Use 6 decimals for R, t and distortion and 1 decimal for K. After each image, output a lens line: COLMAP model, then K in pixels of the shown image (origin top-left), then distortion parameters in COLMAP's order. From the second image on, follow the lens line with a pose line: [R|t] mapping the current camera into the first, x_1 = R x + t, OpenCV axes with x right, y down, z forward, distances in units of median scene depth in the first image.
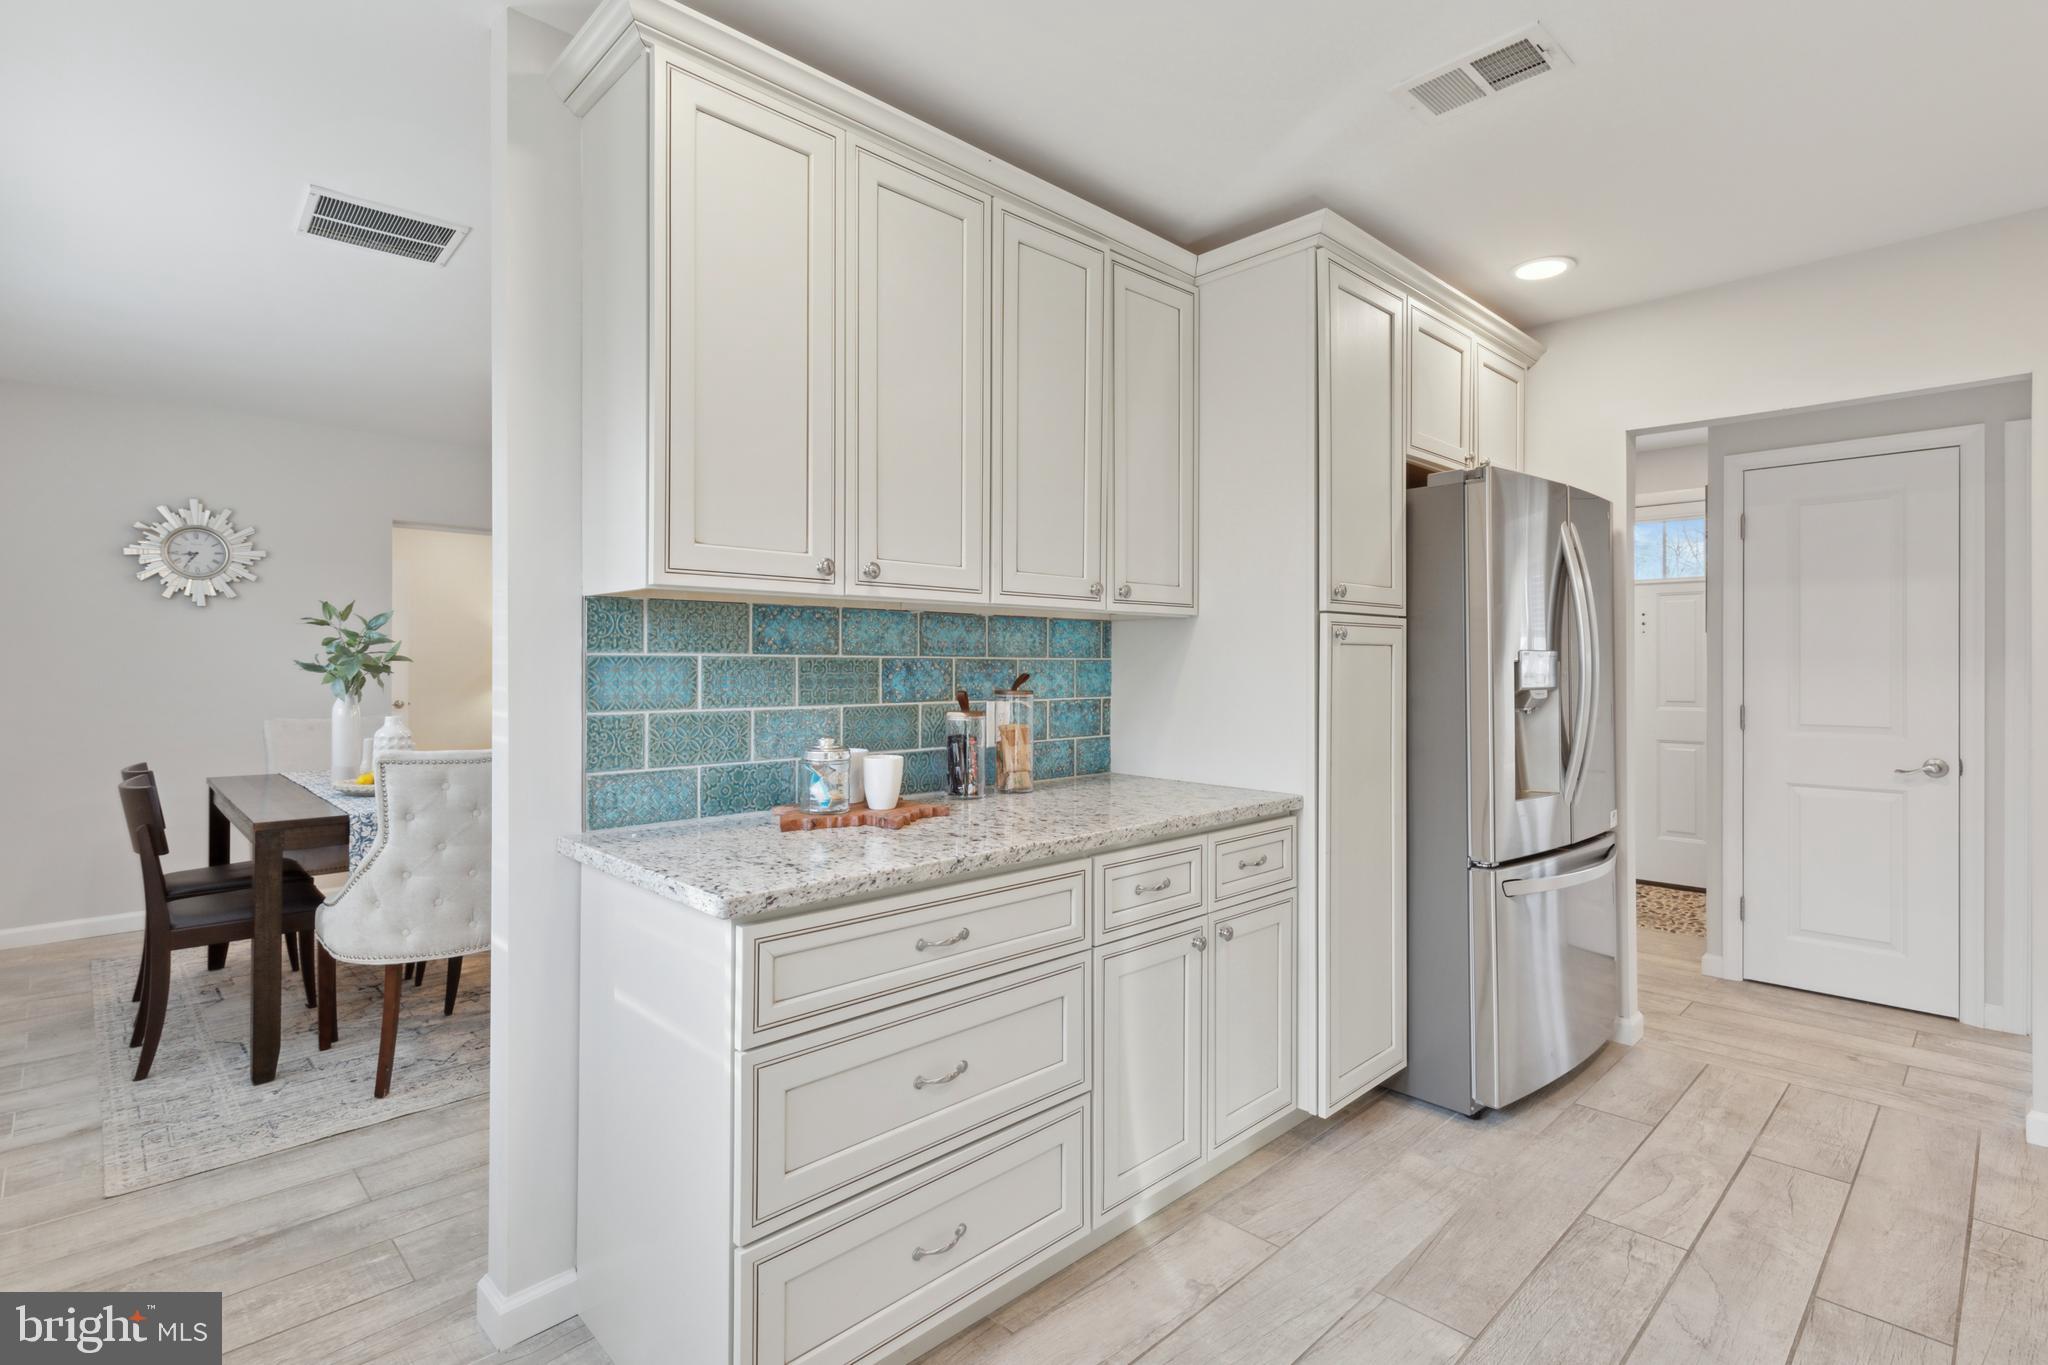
lens RADIAL K [[971.4, 0, 1033.5], [0, 971.4, 664.0], [0, 0, 1]] dist [0.002030, 0.000401]
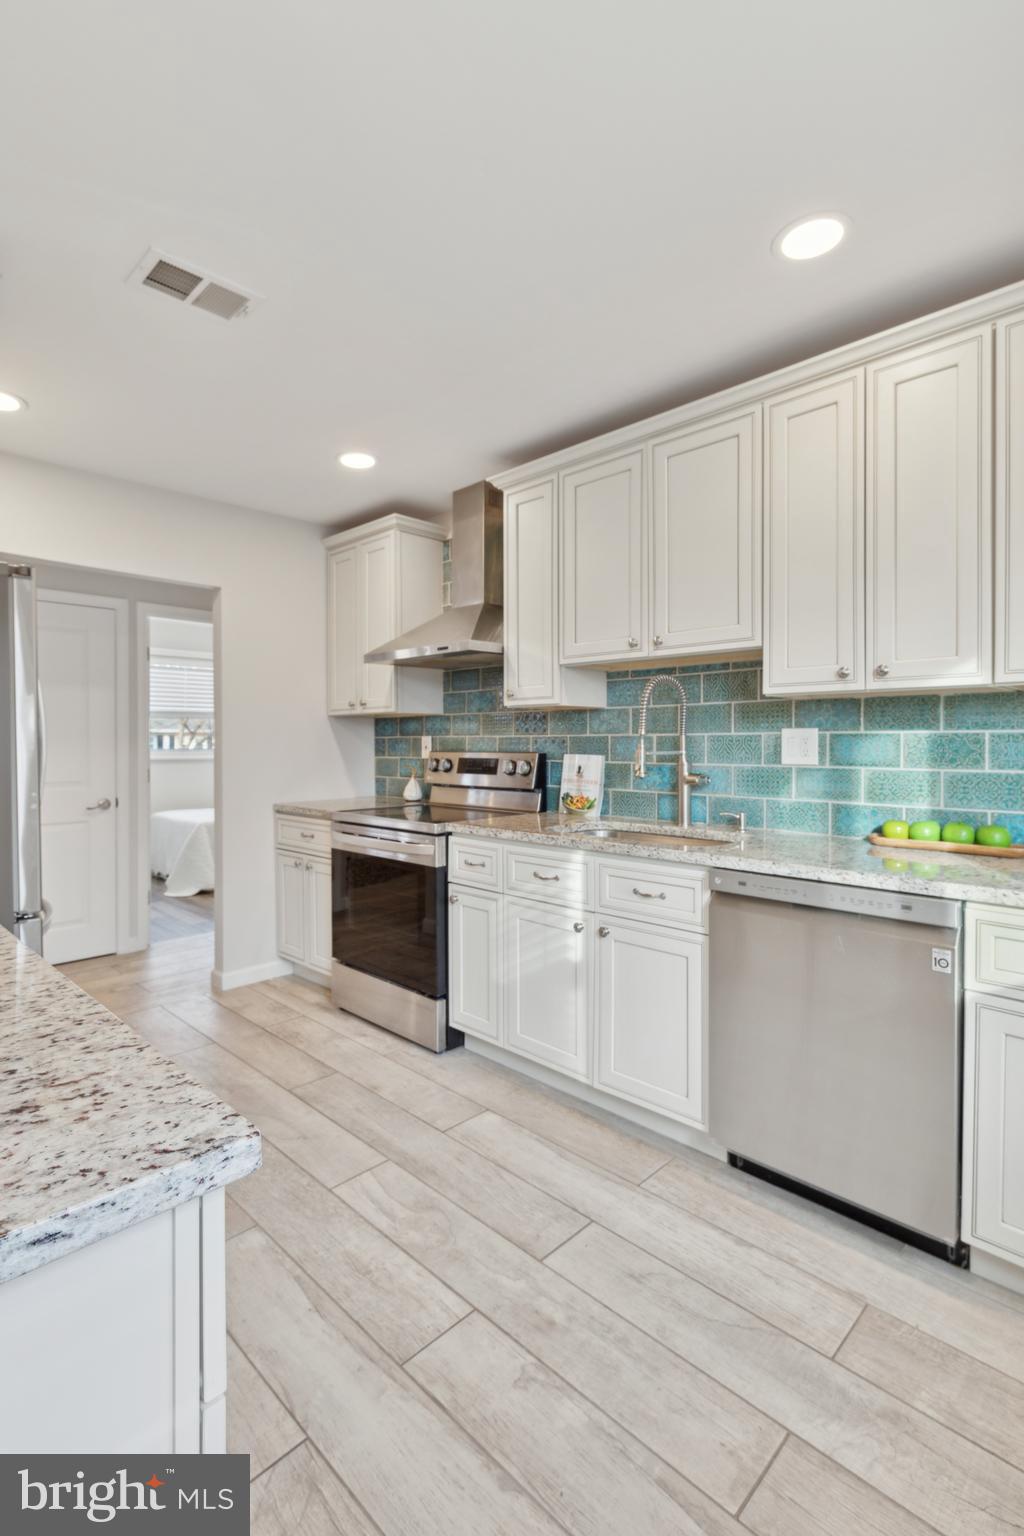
lens RADIAL K [[728.6, 0, 509.8], [0, 728.6, 750.4], [0, 0, 1]] dist [0.002030, 0.000401]
pose [[-0.018682, -0.010071, 0.999775, -0.474224], [-0.003074, 0.999945, 0.010016, 0.004607], [-0.999821, -0.002886, -0.018712, 0.536462]]
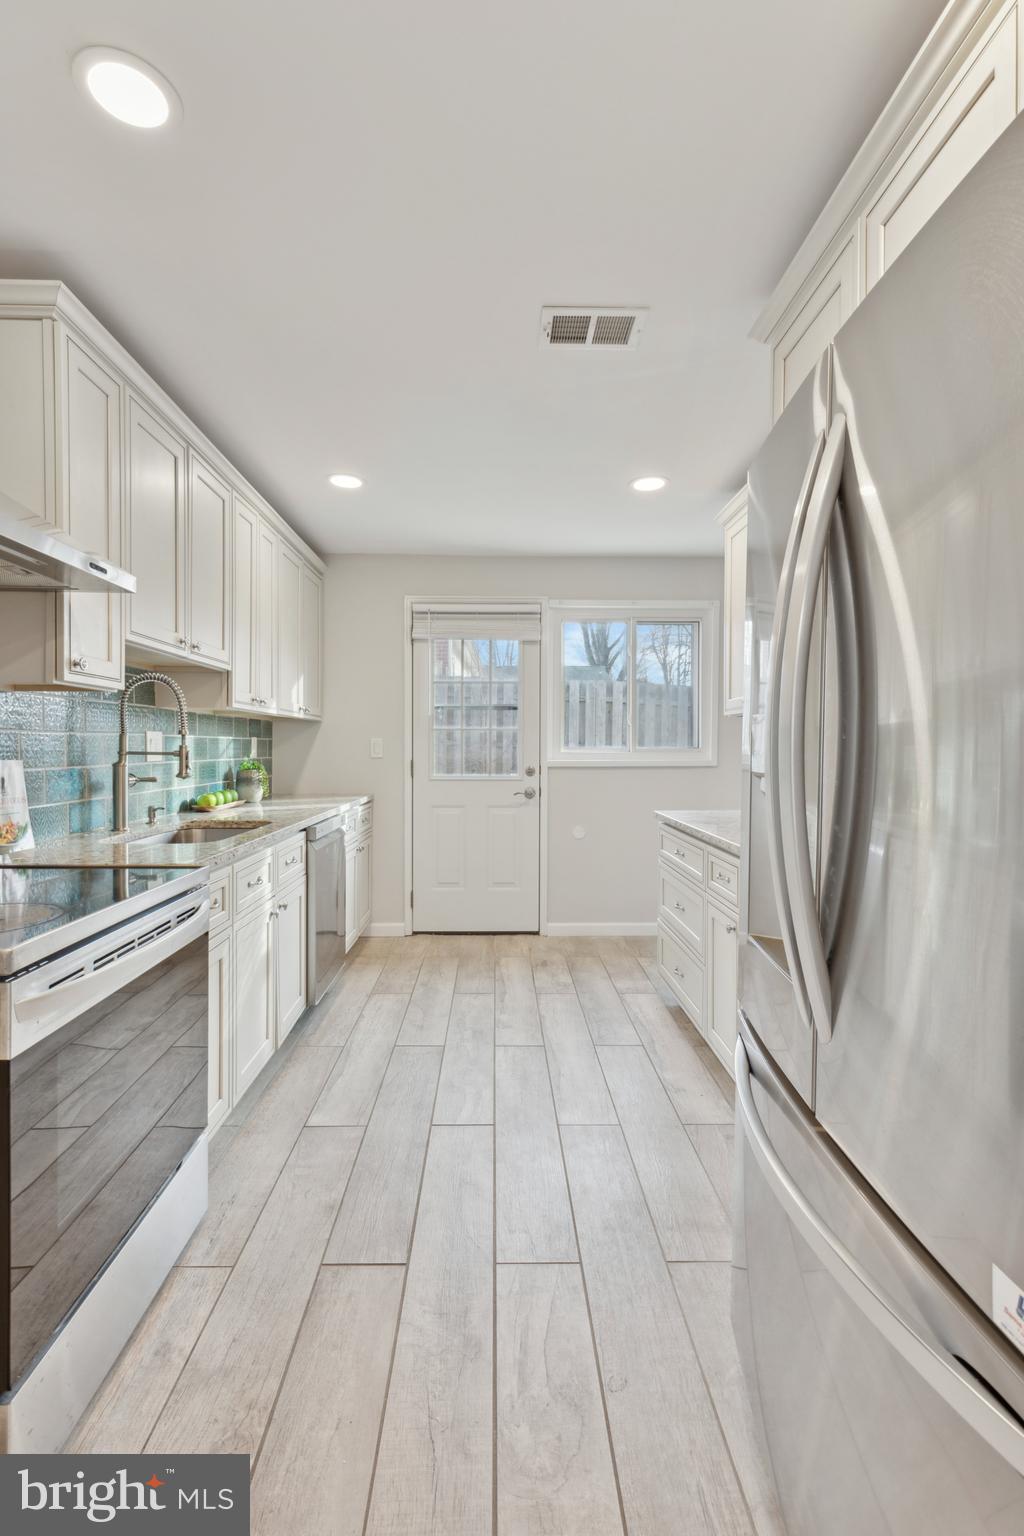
lens RADIAL K [[700.5, 0, 512.0], [0, 700.5, 768.0], [0, 0, 1]] dist [0.000349, -0.000234]
pose [[-0.678134, 0.017443, -0.734731, 1.163650], [-0.003414, 0.999633, 0.026882, 0.011444], [0.734930, 0.020738, -0.677826, 1.449232]]
